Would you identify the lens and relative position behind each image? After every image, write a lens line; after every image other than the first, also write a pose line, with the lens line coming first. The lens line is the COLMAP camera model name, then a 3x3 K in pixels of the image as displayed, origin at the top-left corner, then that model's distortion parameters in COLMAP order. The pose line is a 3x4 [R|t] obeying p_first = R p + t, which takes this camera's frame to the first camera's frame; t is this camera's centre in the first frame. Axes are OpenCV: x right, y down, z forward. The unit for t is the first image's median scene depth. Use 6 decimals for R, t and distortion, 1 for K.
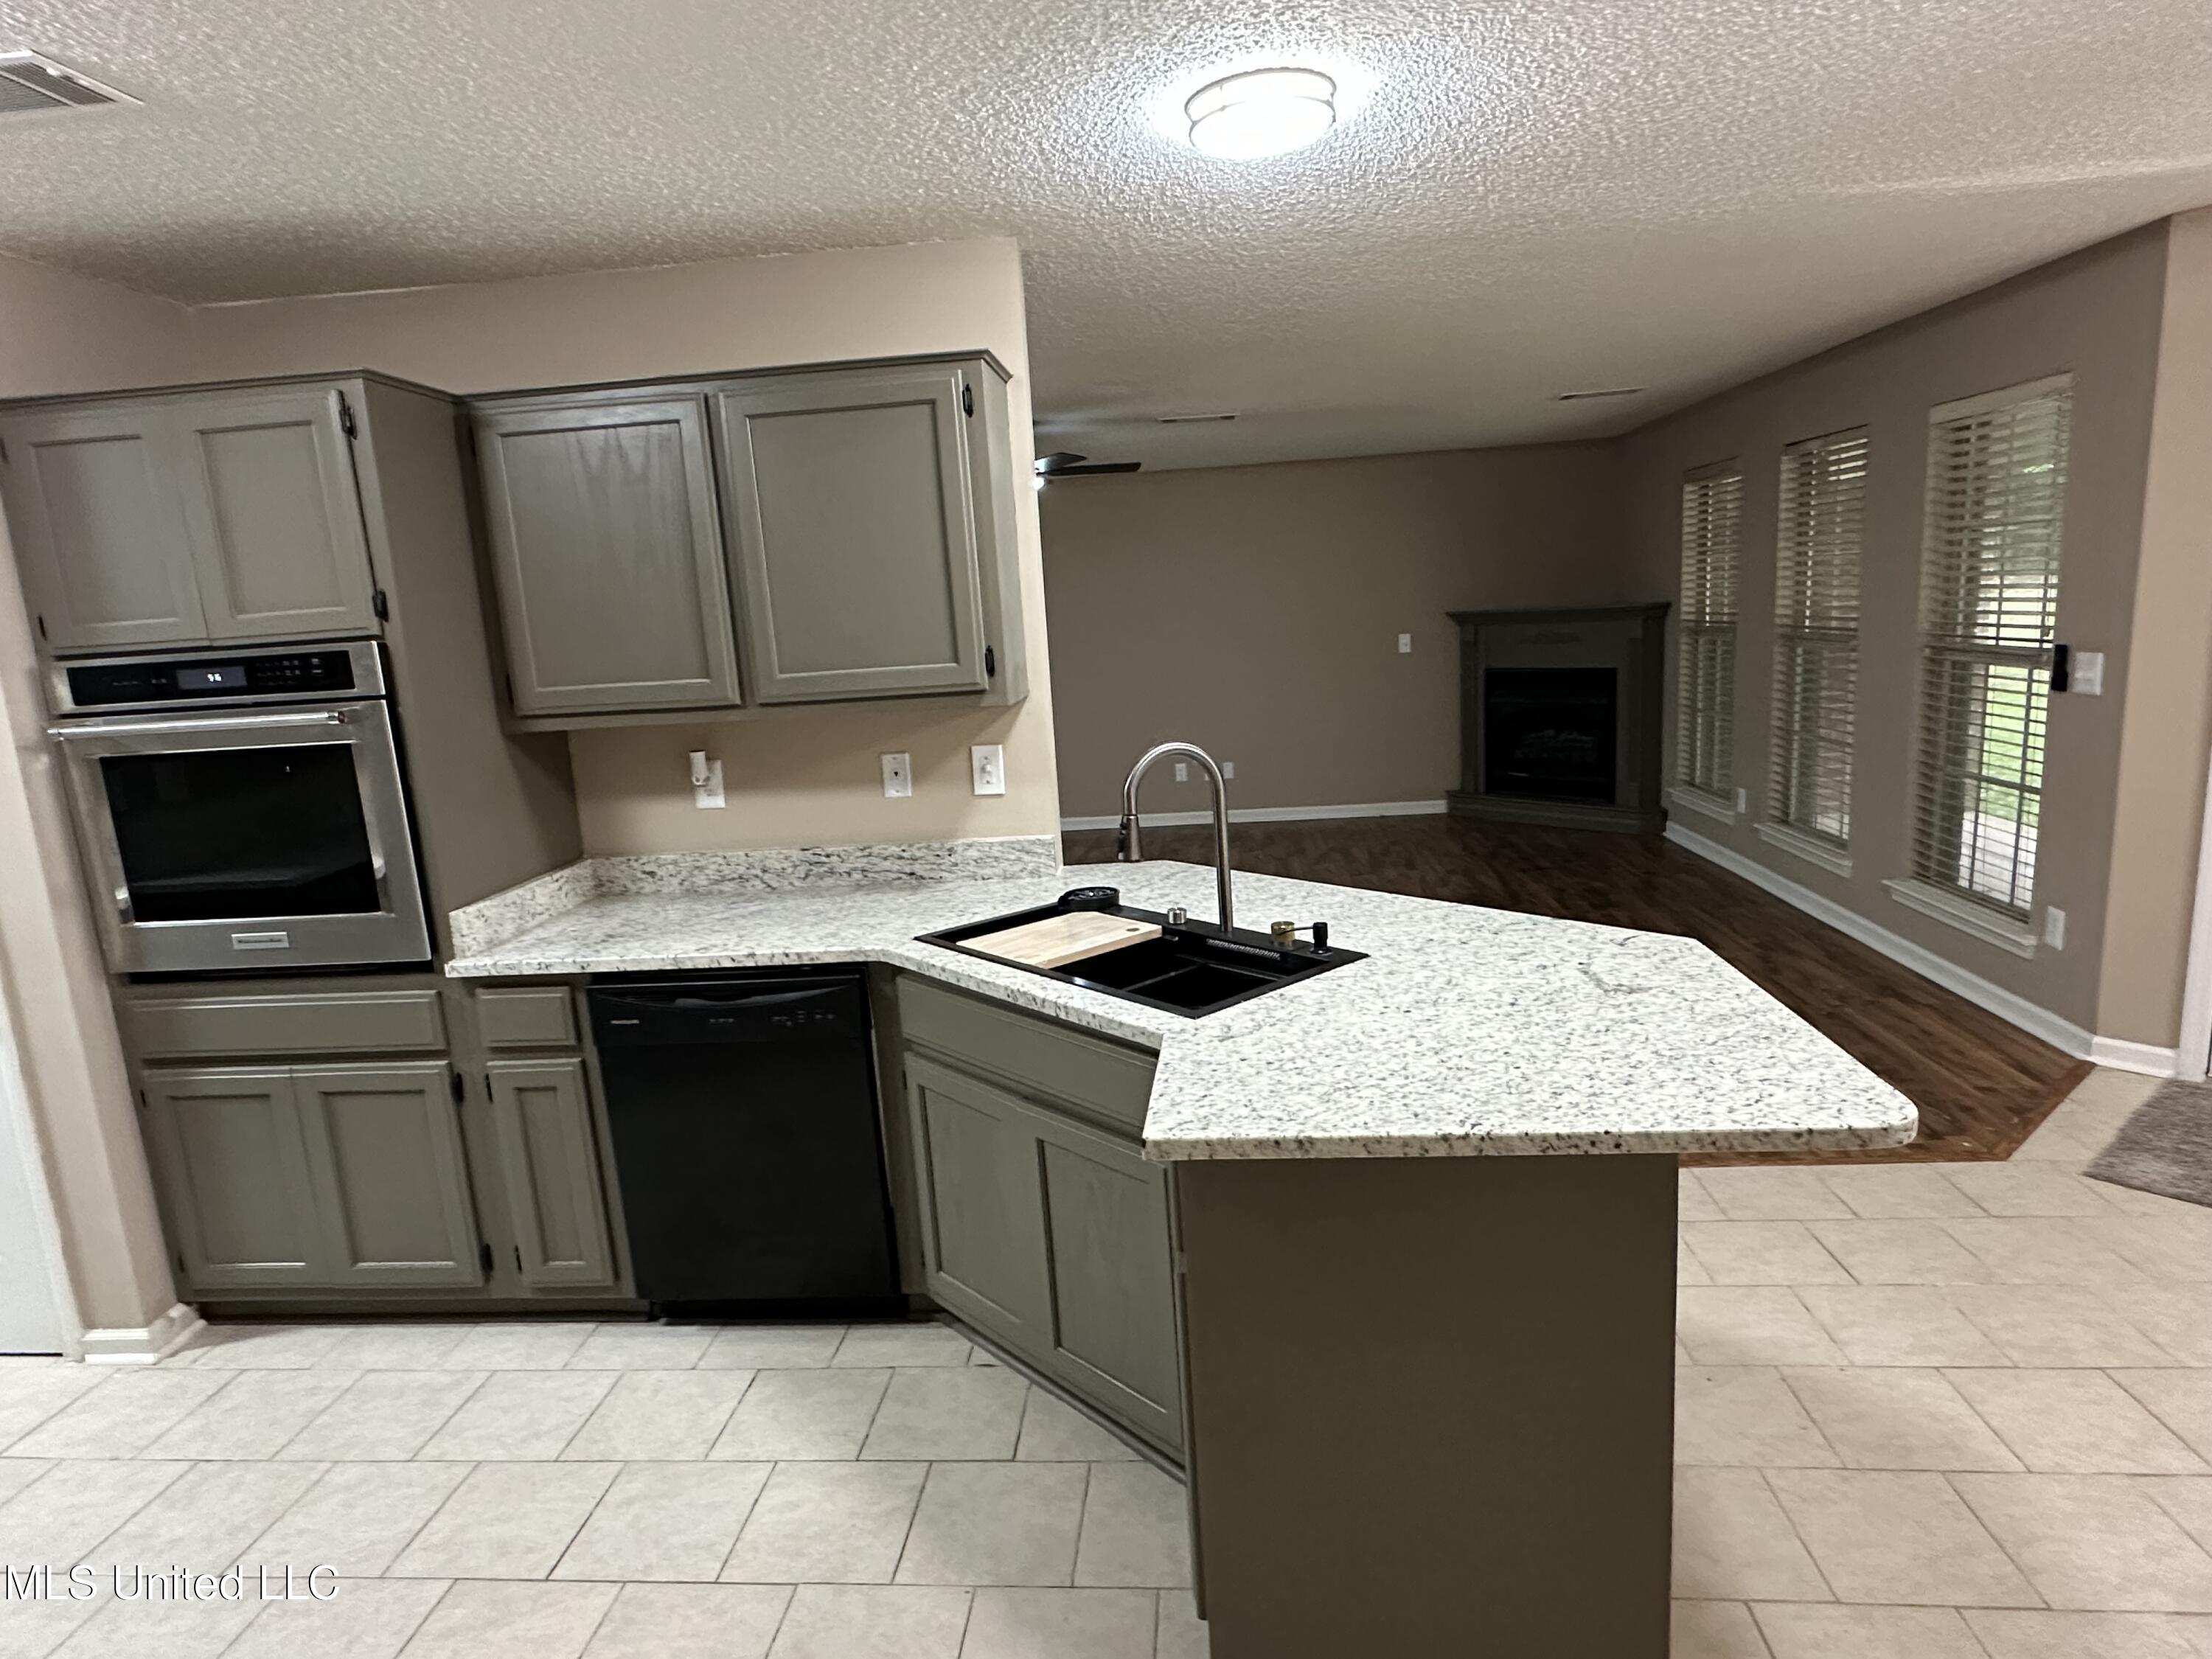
lens RADIAL K [[1229.4, 0, 1105.6], [0, 1229.4, 828.5], [0, 0, 1]] dist [-0.010424, 0.001542]
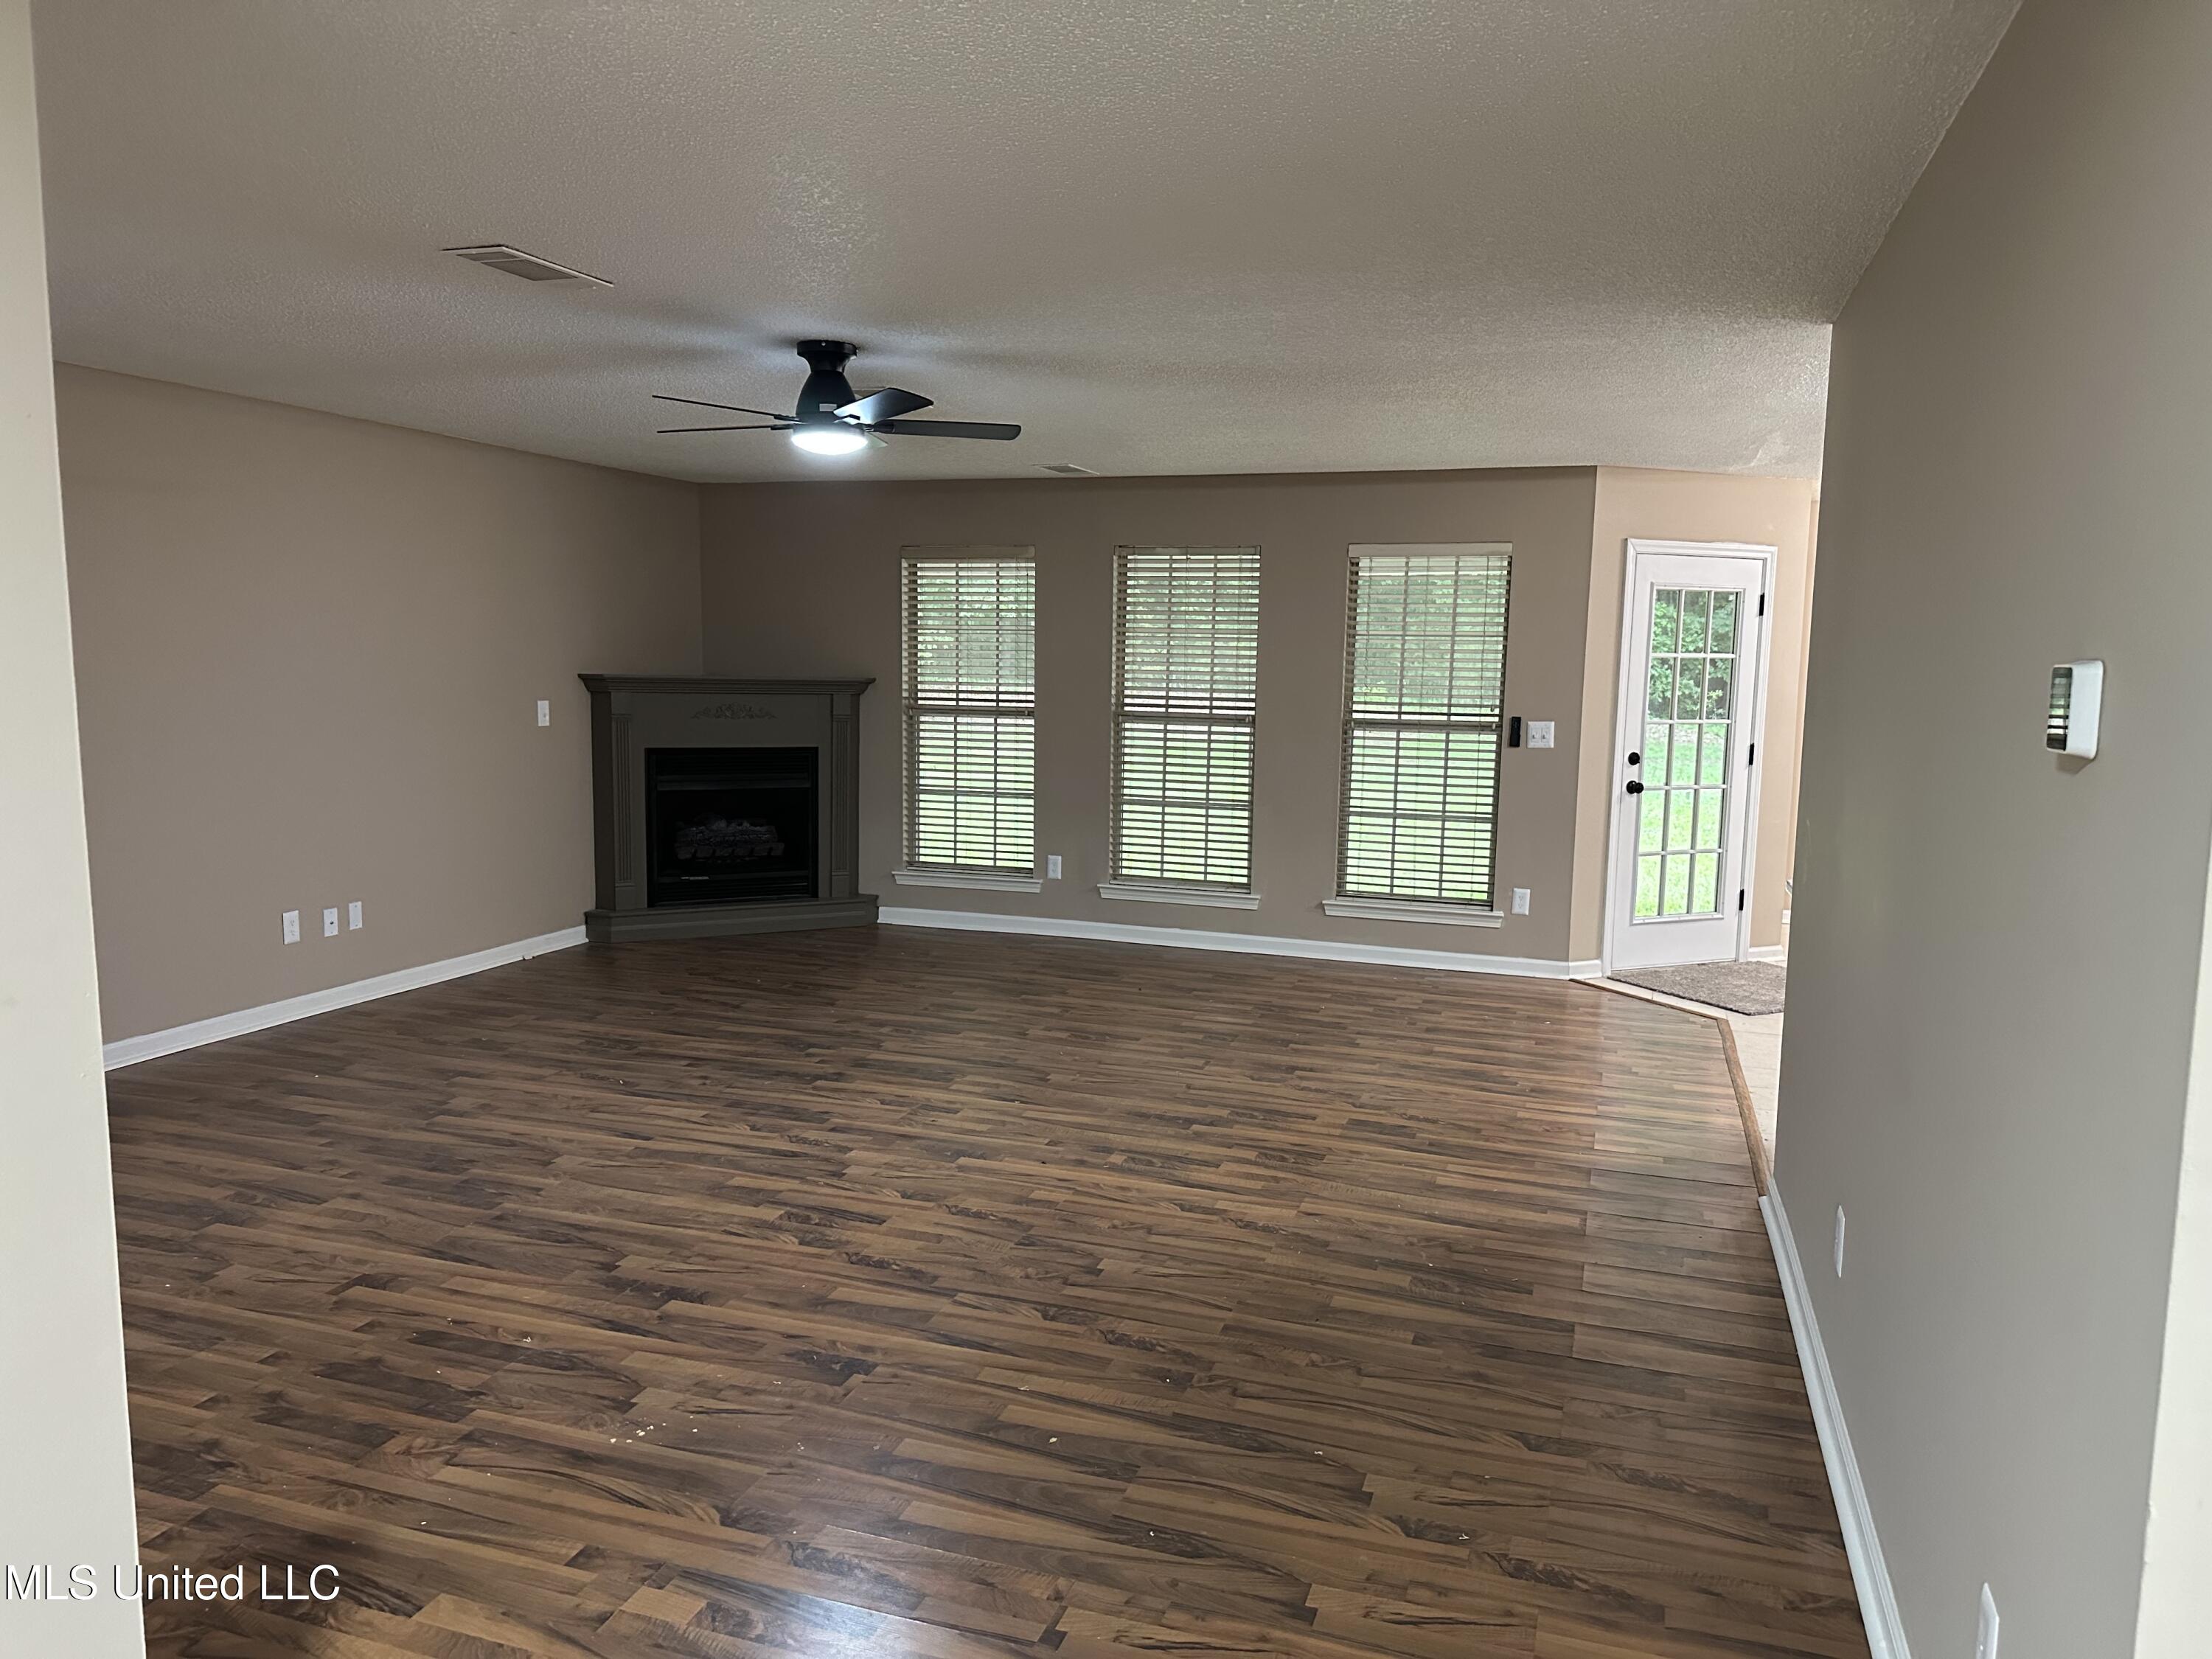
lens RADIAL K [[1537.8, 0, 1104.9], [0, 1537.8, 826.5], [0, 0, 1]] dist [0.064814, -0.077747]
pose [[0.234572, -0.048777, 0.970874, -1.522969], [0.141569, 0.989807, 0.015524, -0.144924], [-0.961735, 0.133804, 0.239086, 1.299881]]
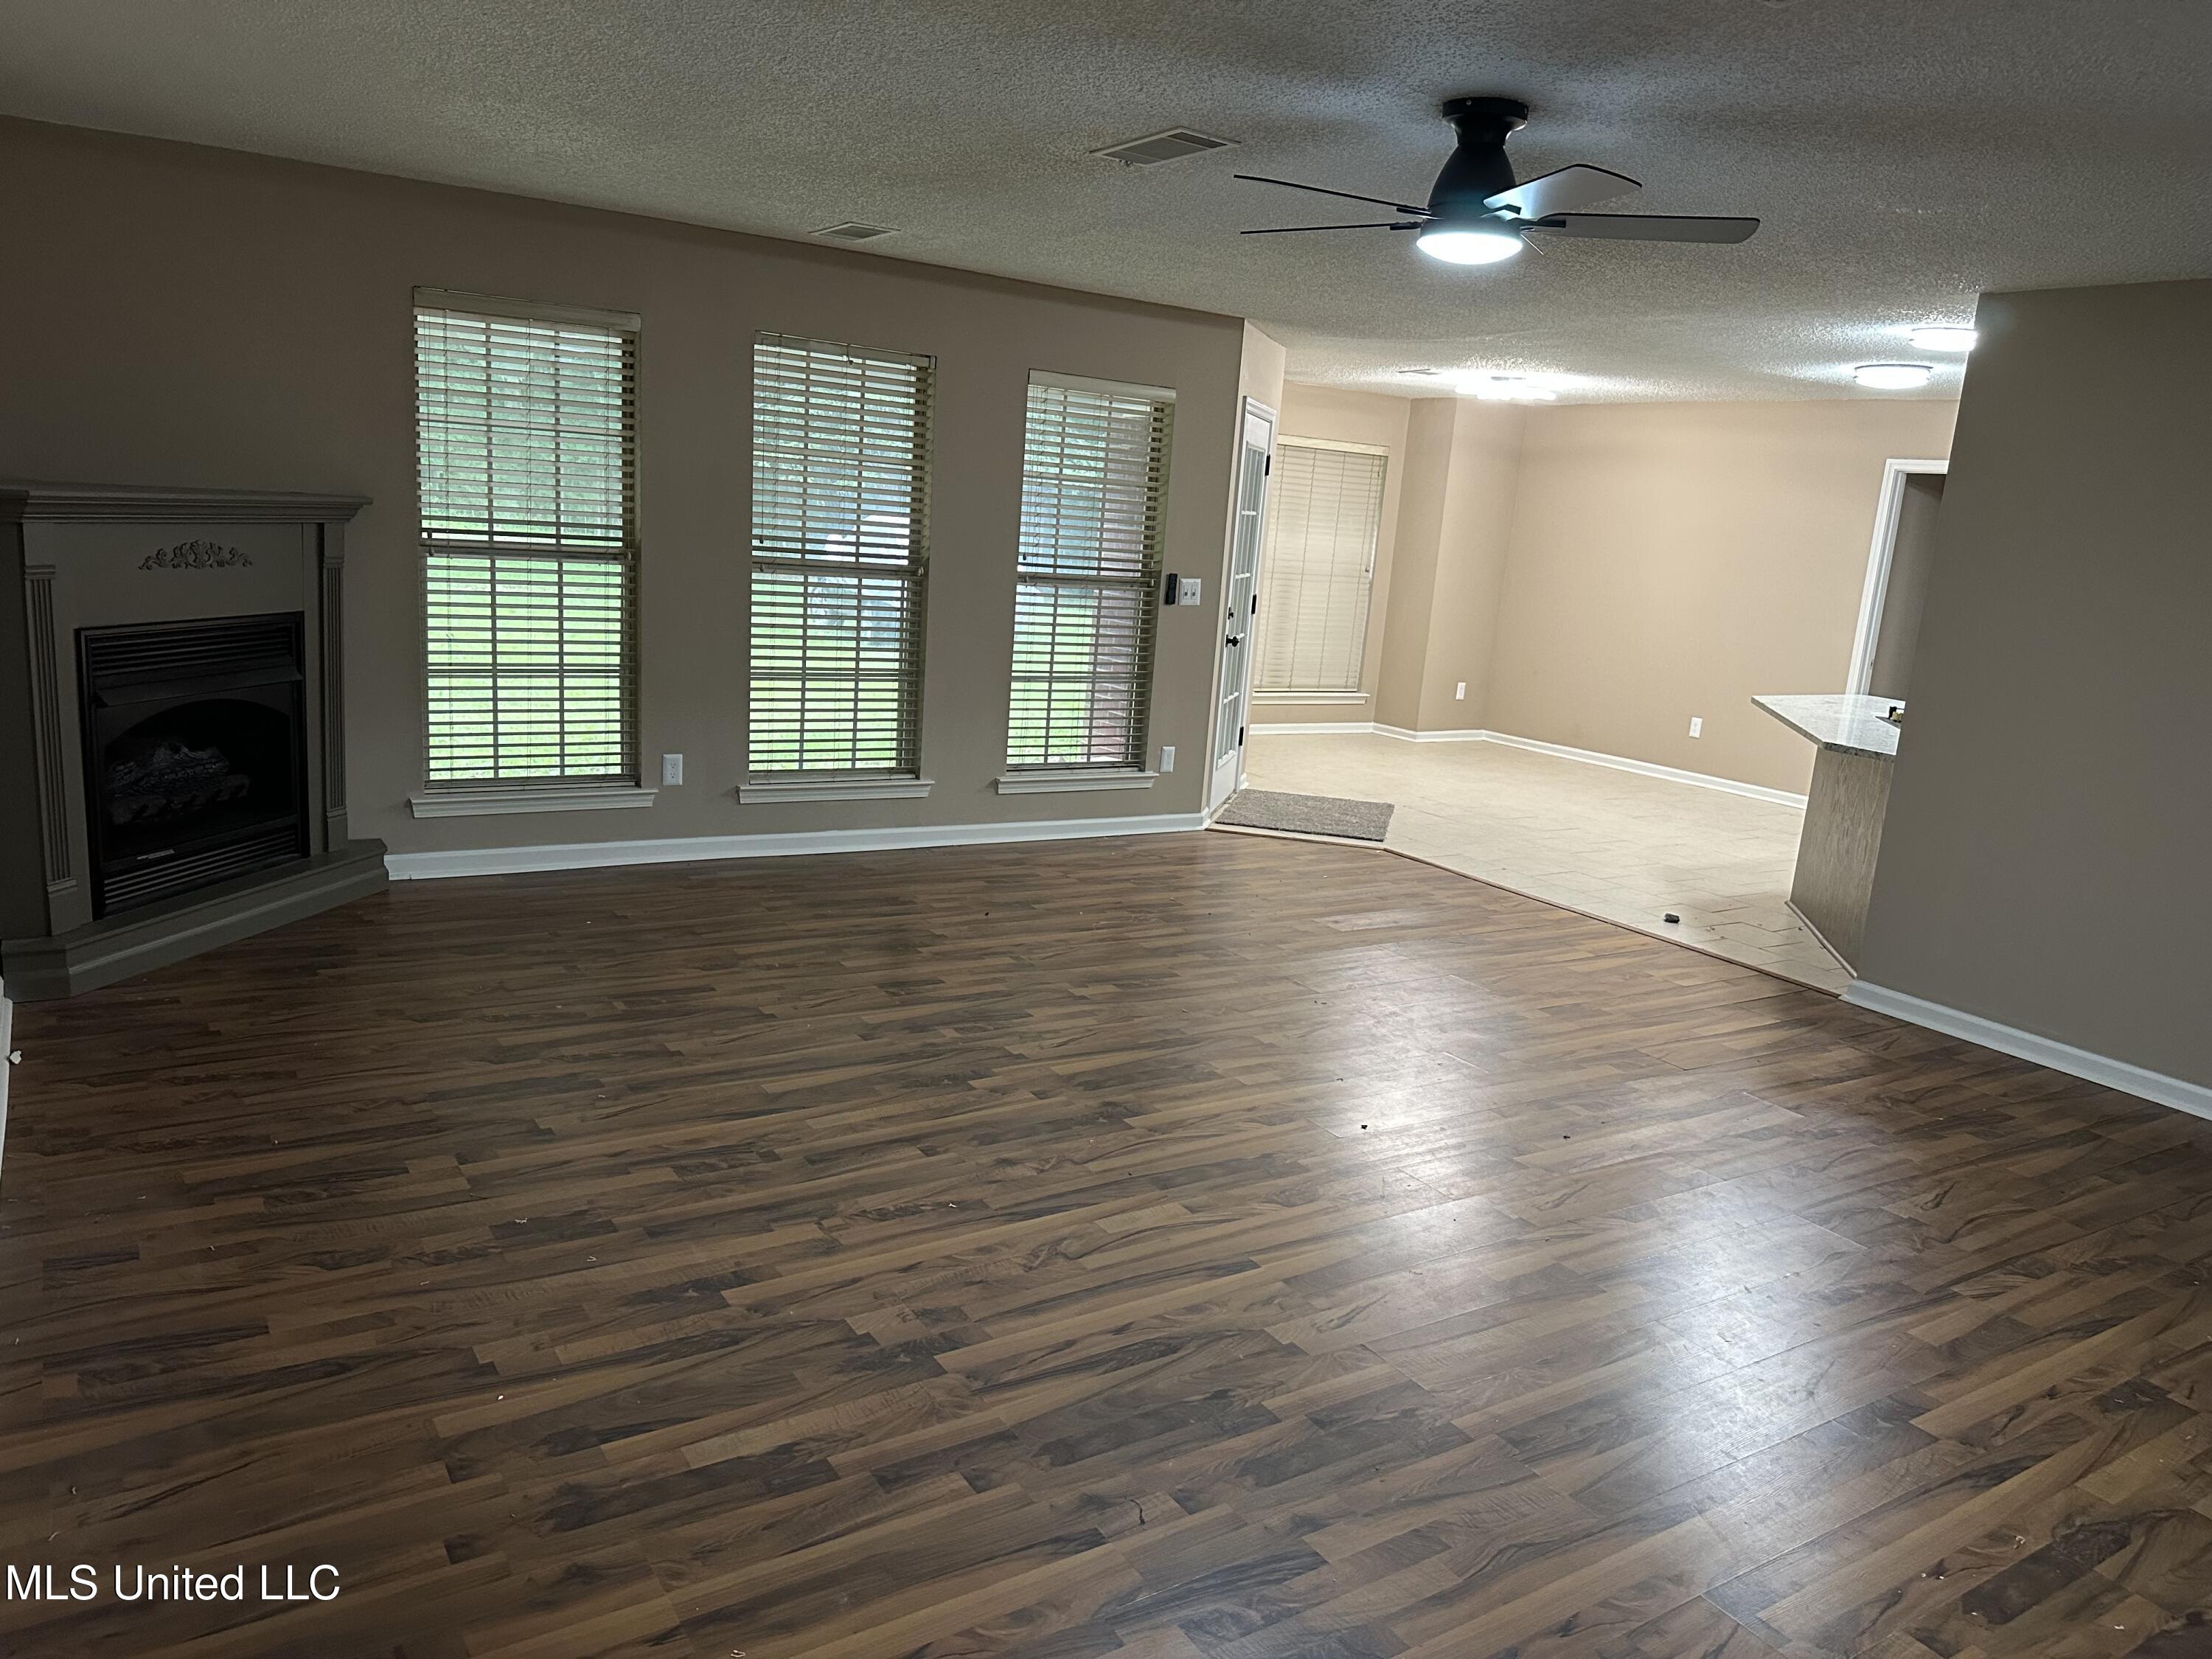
lens RADIAL K [[1537.8, 0, 1098.2], [0, 1537.8, 847.6], [0, 0, 1]] dist [0.064814, -0.077747]
pose [[-0.613172, -0.161879, 0.773185, -0.842615], [0.099245, 0.955236, 0.278701, -0.450732], [-0.783690, 0.247626, -0.569658, 2.762654]]
